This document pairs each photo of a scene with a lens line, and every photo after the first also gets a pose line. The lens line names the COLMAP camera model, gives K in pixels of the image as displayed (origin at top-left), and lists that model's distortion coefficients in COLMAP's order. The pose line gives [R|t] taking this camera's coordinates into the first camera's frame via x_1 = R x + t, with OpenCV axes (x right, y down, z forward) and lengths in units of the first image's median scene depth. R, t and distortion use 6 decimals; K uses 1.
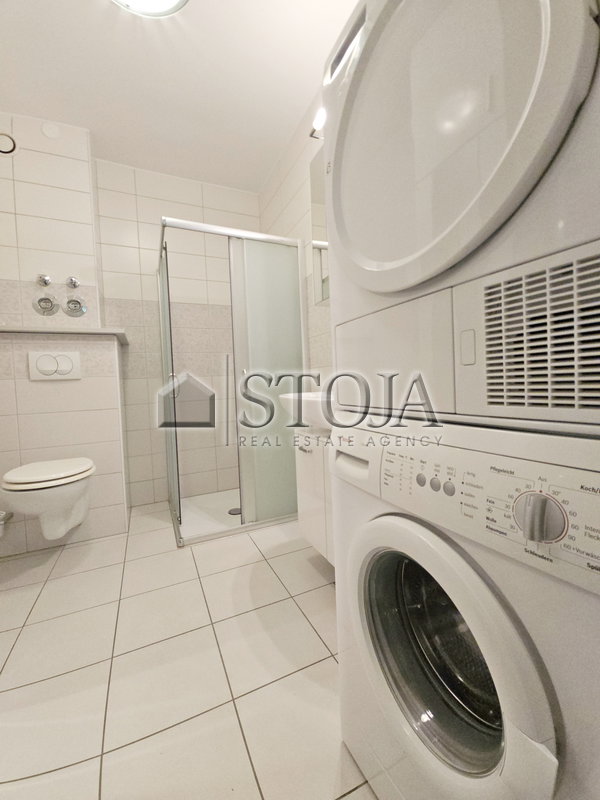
lens RADIAL K [[327.1, 0, 299.9], [0, 327.1, 398.4], [0, 0, 1]] dist [0.006428, -0.002283]
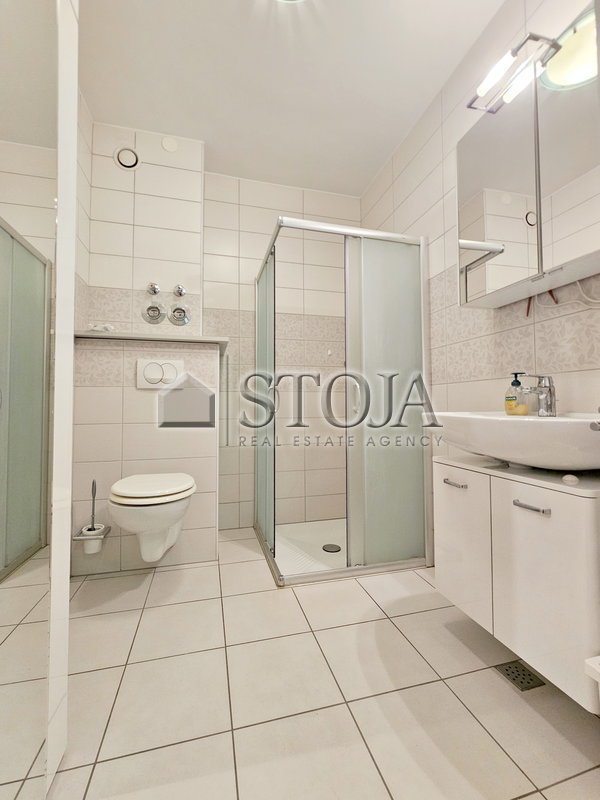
lens RADIAL K [[344.4, 0, 299.2], [0, 344.4, 398.8], [0, 0, 1]] dist [0.003259, -0.001492]
pose [[0.984296, 0.032477, -0.173513, -0.161609], [-0.044050, 0.997024, -0.063266, 0.017313], [0.170942, 0.069916, 0.982797, 0.080305]]
